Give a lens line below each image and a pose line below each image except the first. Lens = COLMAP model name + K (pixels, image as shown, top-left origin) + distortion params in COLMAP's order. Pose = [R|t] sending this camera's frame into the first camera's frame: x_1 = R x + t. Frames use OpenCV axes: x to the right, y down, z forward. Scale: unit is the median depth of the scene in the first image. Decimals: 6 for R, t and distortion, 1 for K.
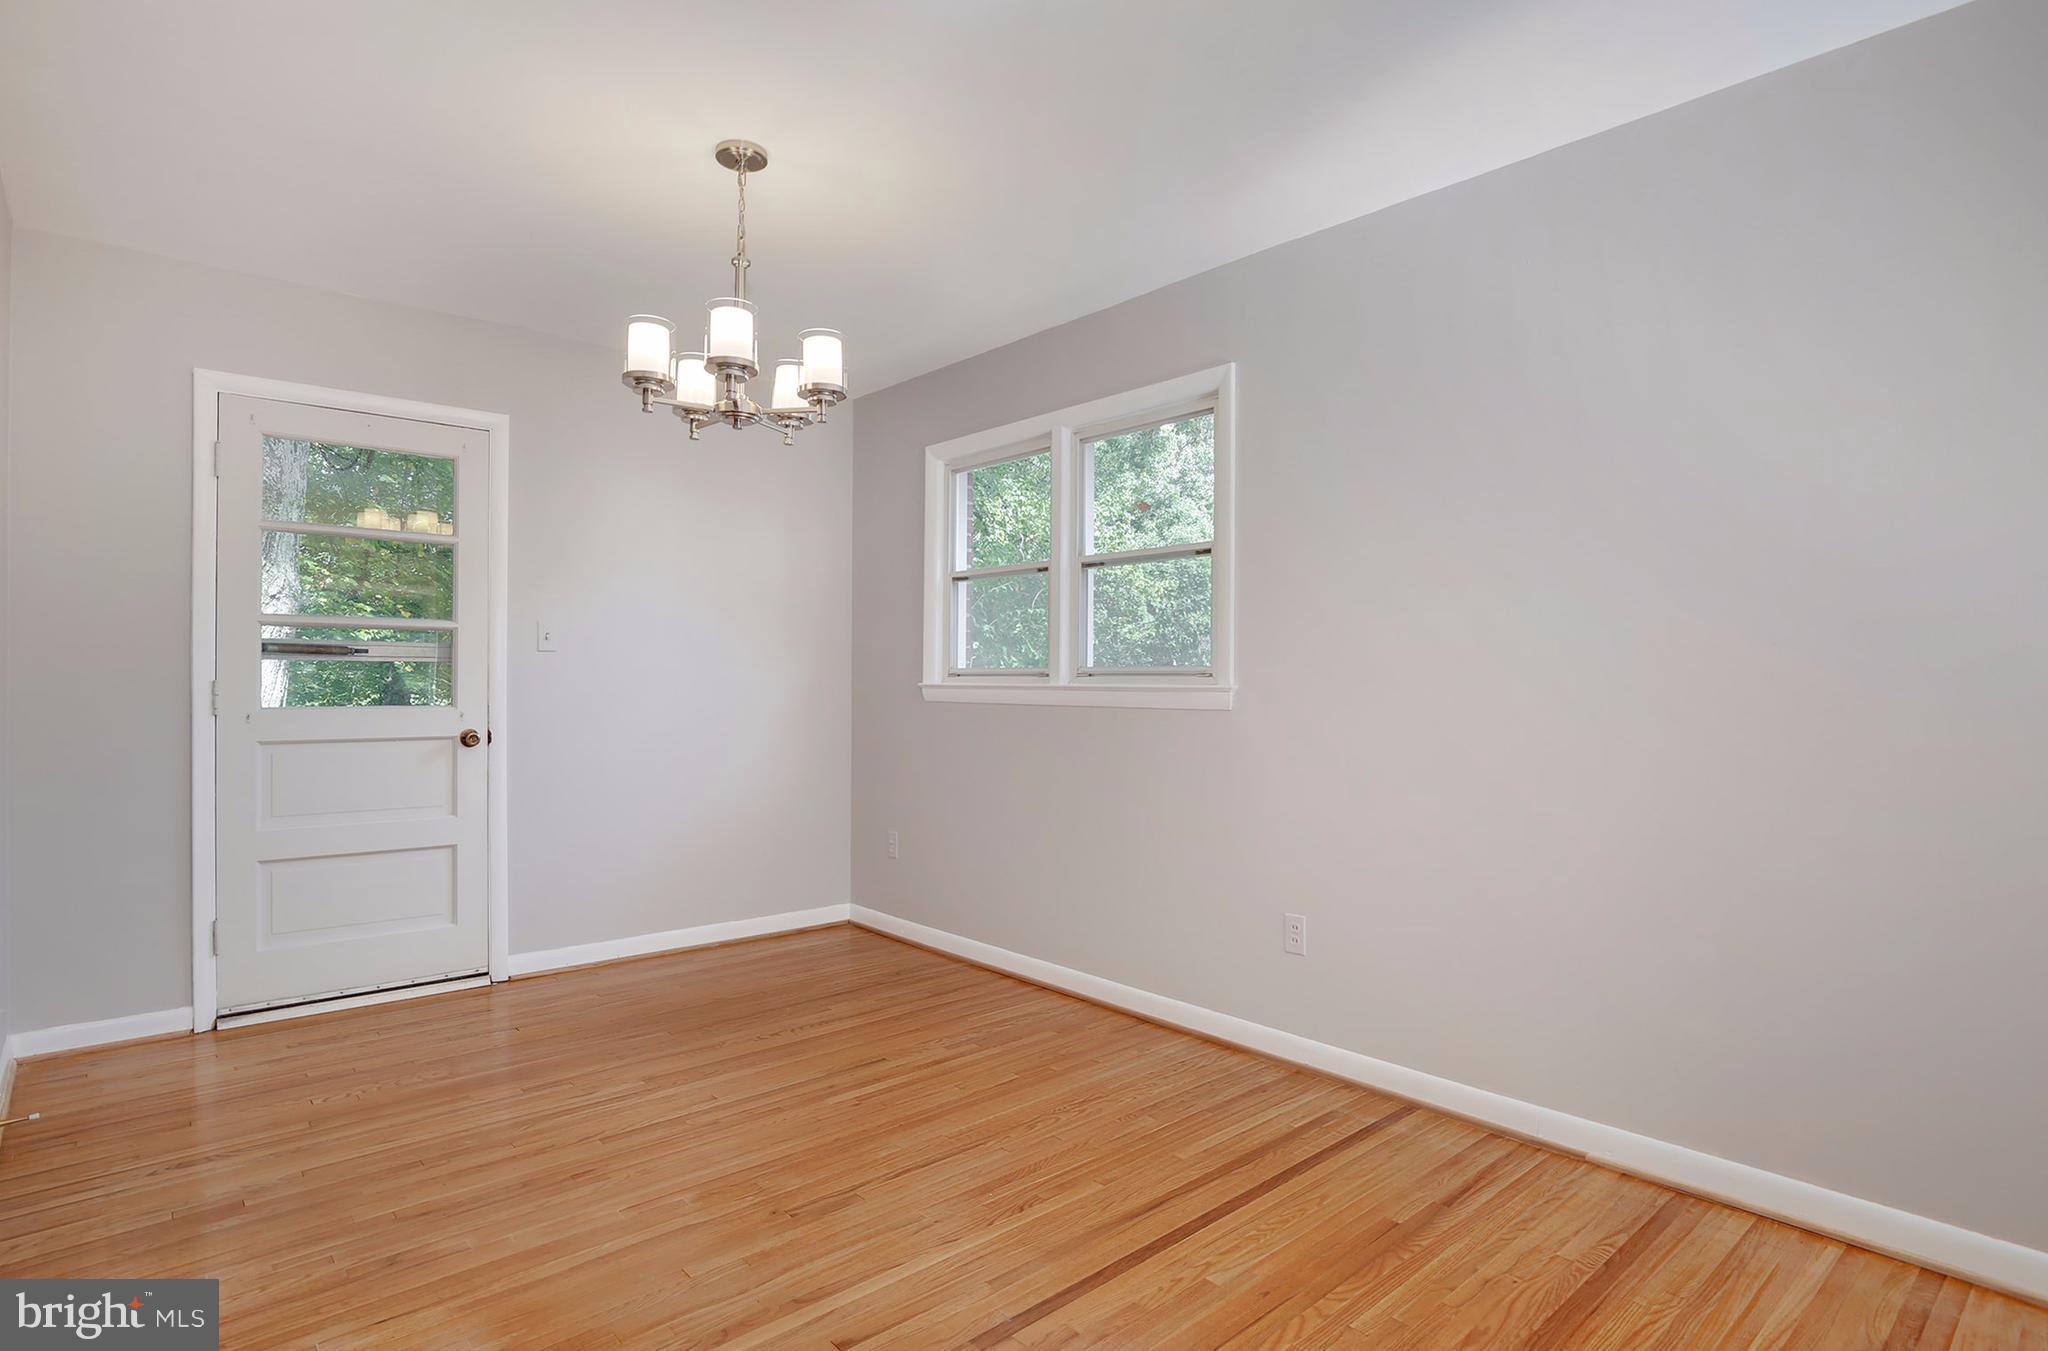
lens RADIAL K [[1048.3, 0, 1022.8], [0, 1048.3, 678.5], [0, 0, 1]] dist [-0.020560, 0.004301]
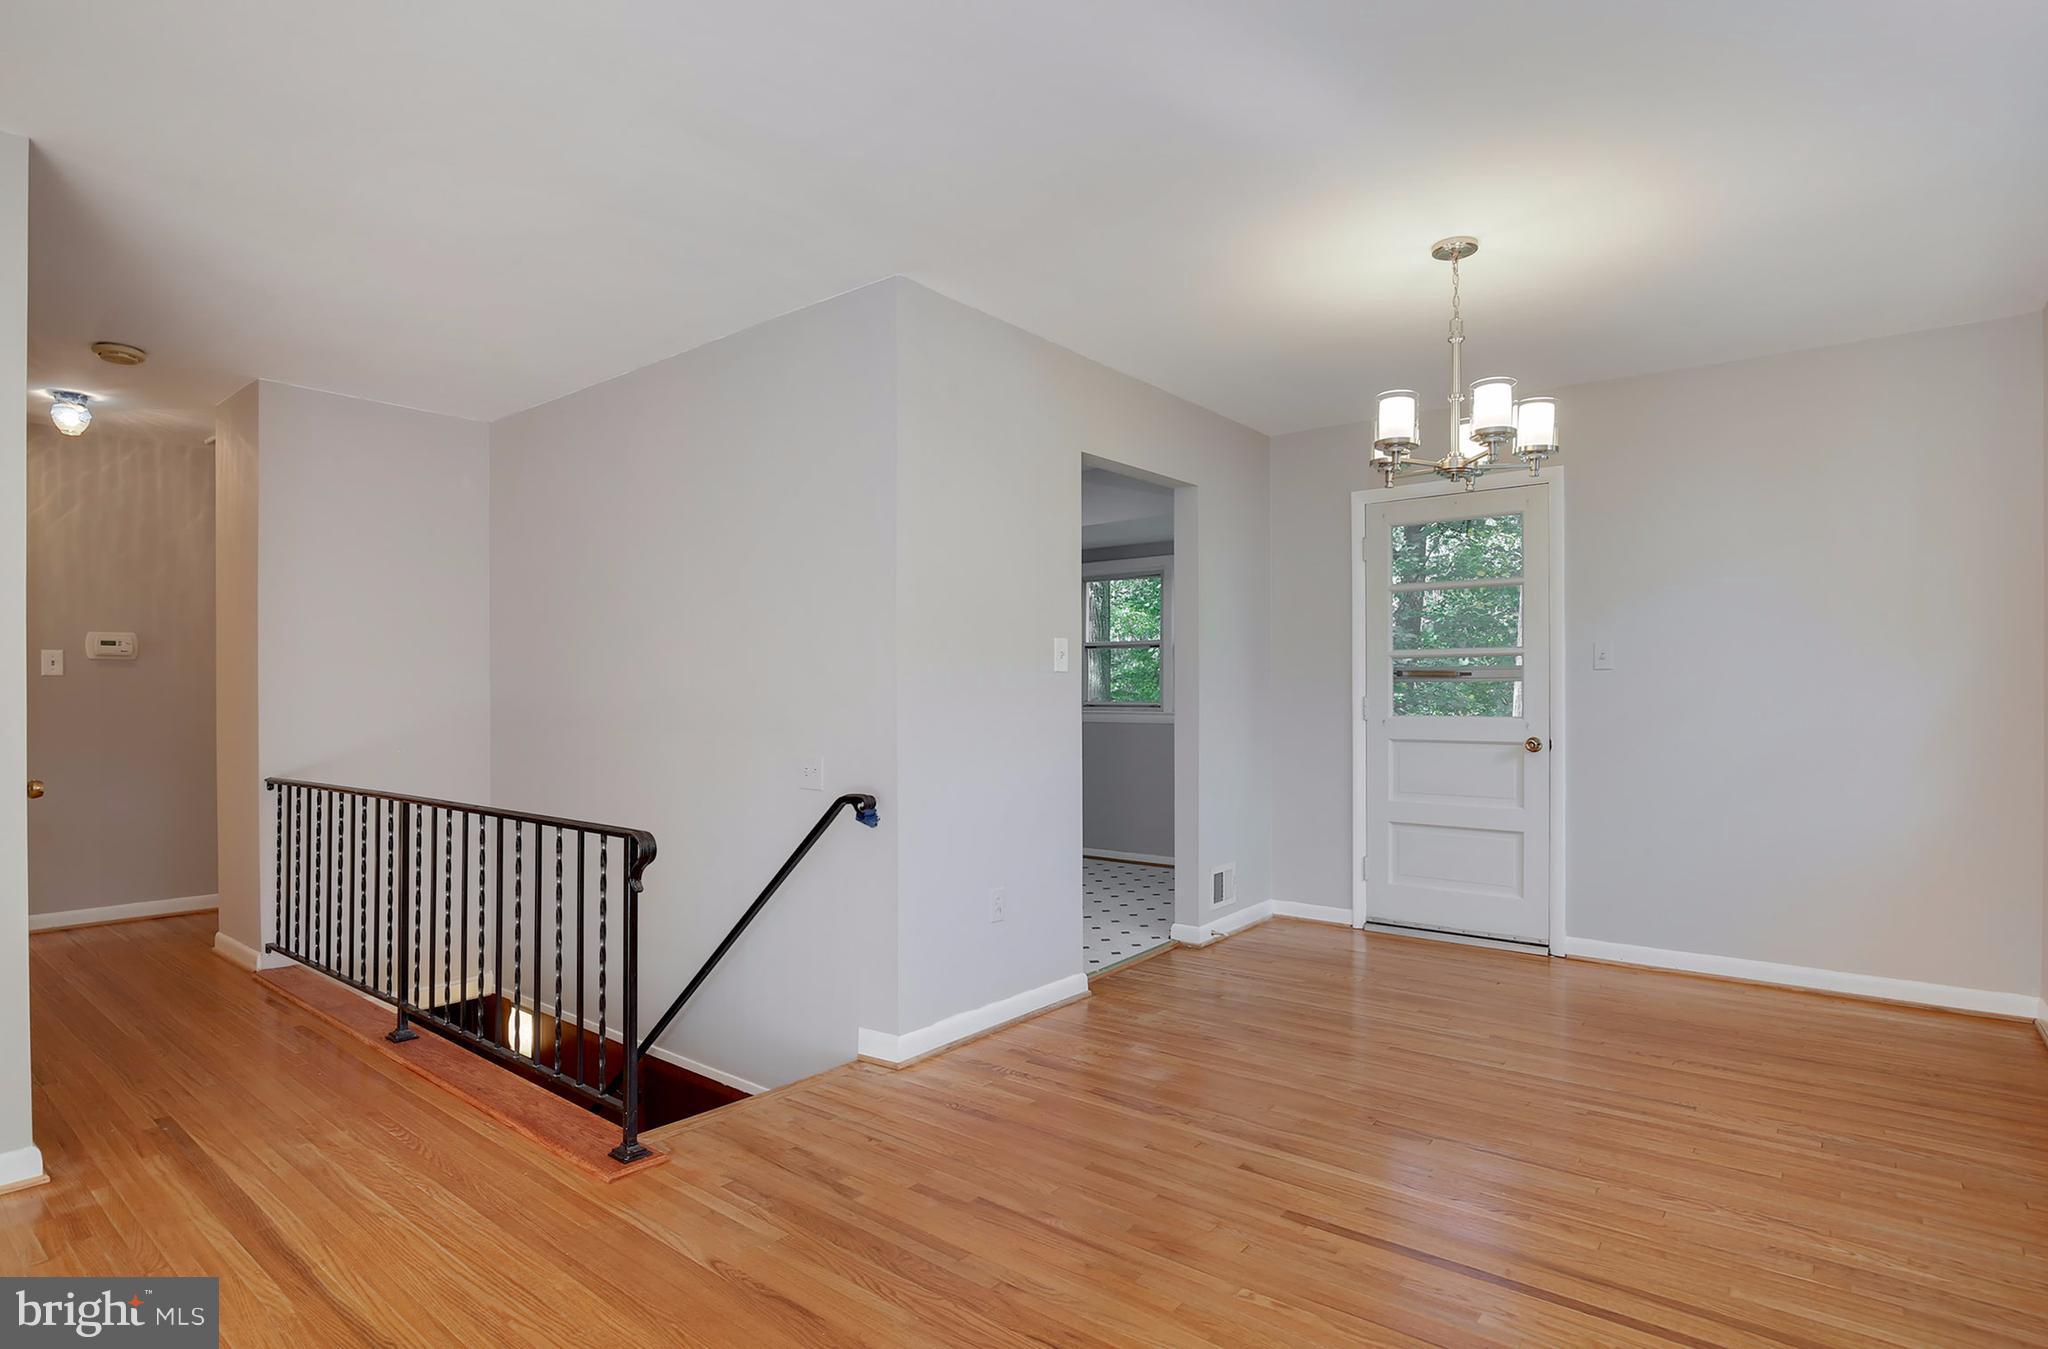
lens RADIAL K [[1048.3, 0, 1021.1], [0, 1048.3, 682.5], [0, 0, 1]] dist [-0.020560, 0.004301]
pose [[0.170427, -0.015103, -0.985255, 0.726520], [0.002893, 0.999886, -0.014827, 0.002609], [0.985366, -0.000323, 0.170451, 0.284909]]
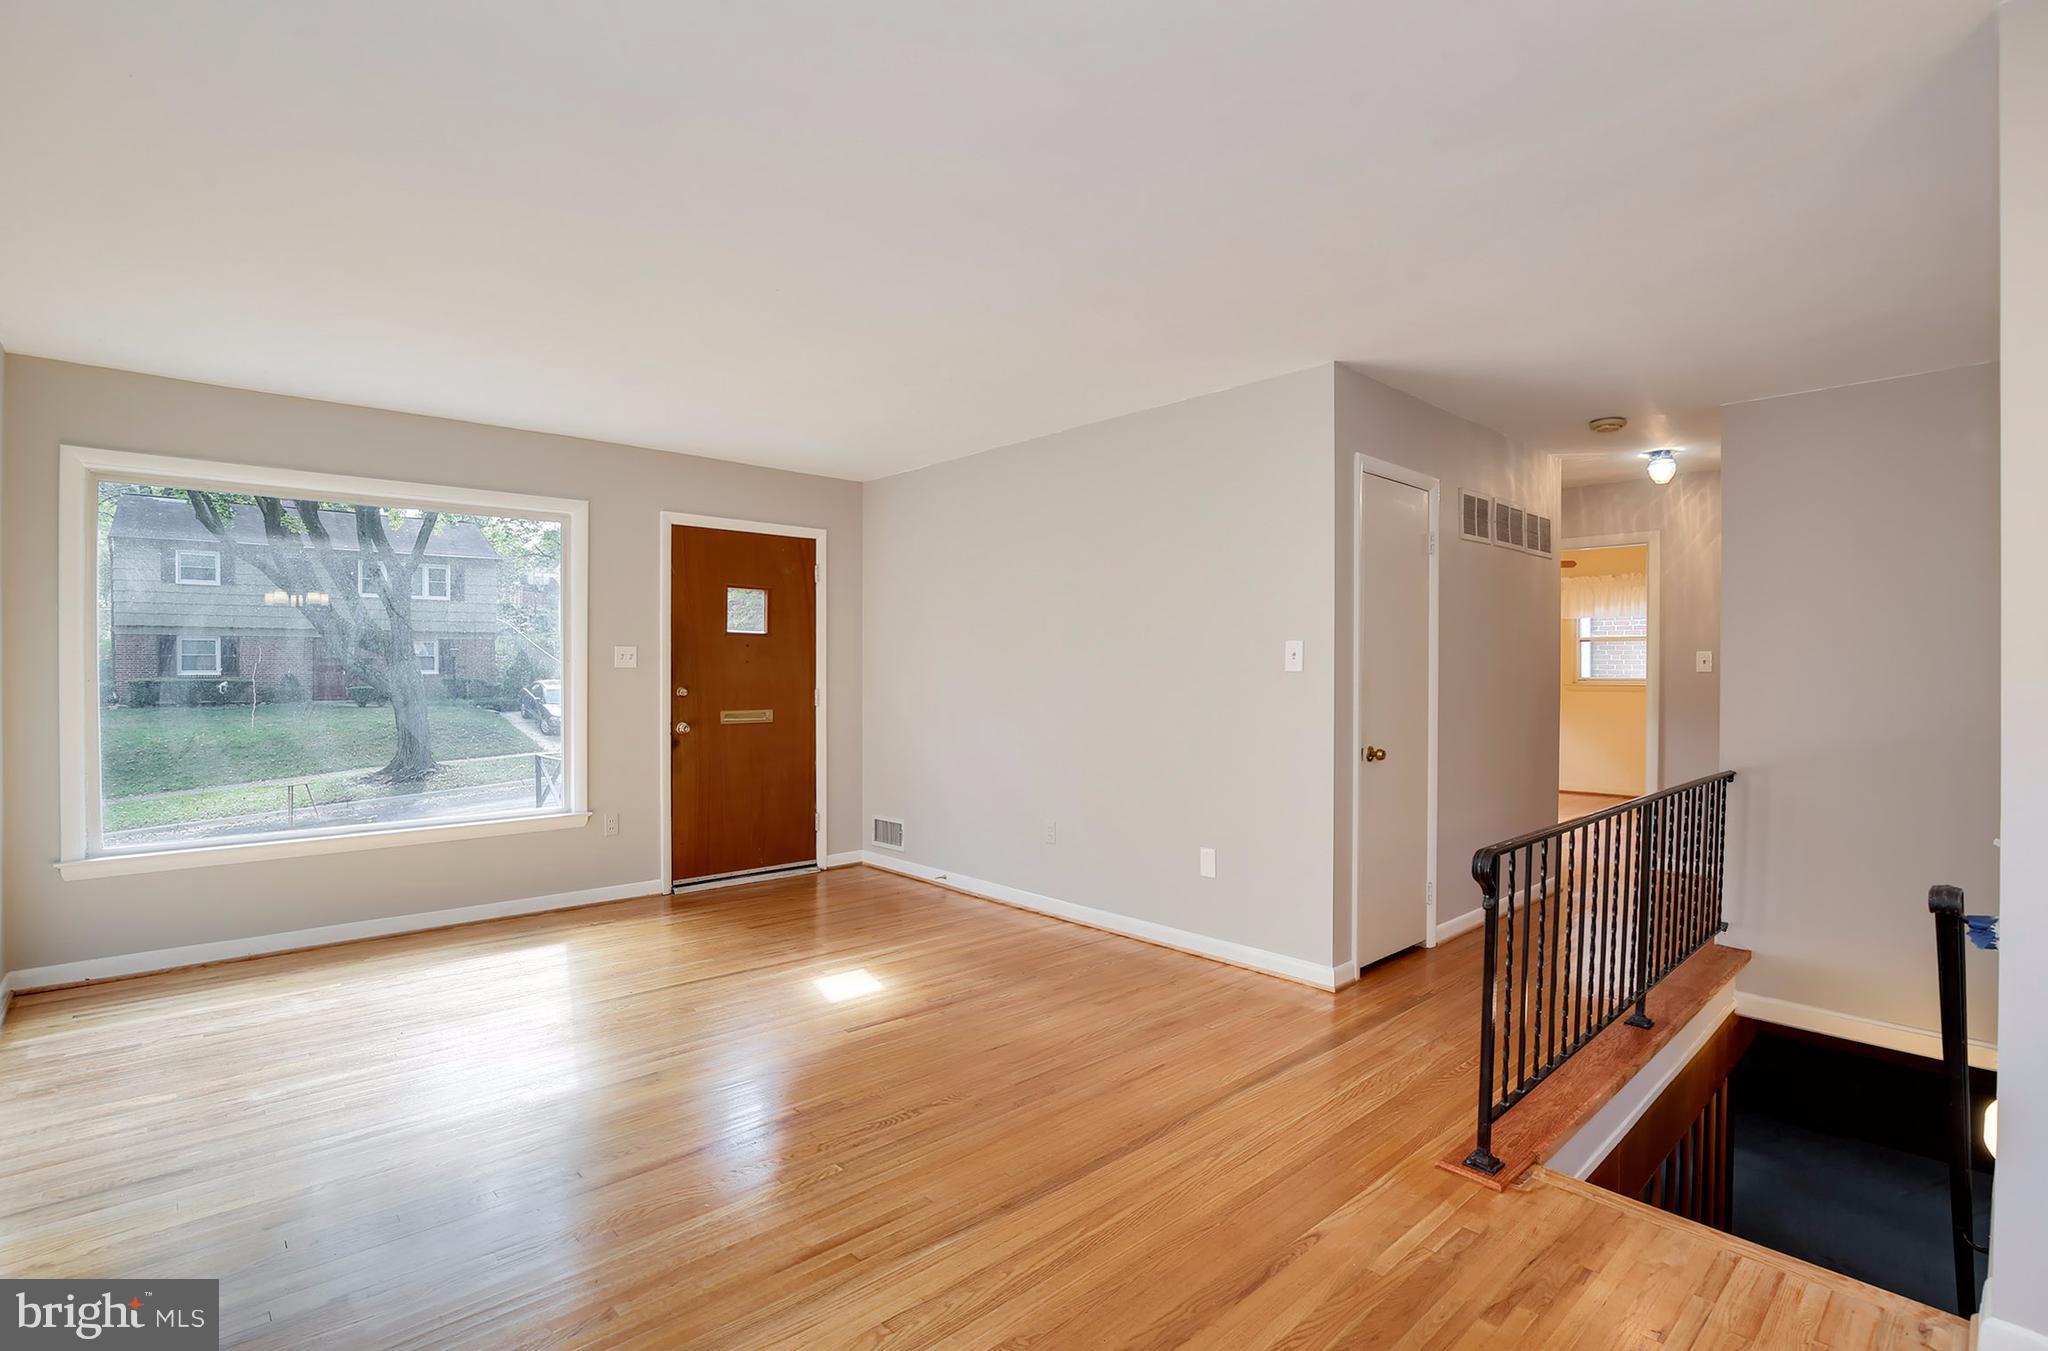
lens RADIAL K [[956.7, 0, 1016.8], [0, 956.7, 675.8], [0, 0, 1]] dist [-0.026822, 0.000529]
pose [[-0.999863, -0.003944, -0.016077, 0.212224], [-0.003979, 0.999990, 0.002103, -0.031161], [0.016069, 0.002166, -0.999869, 0.909635]]
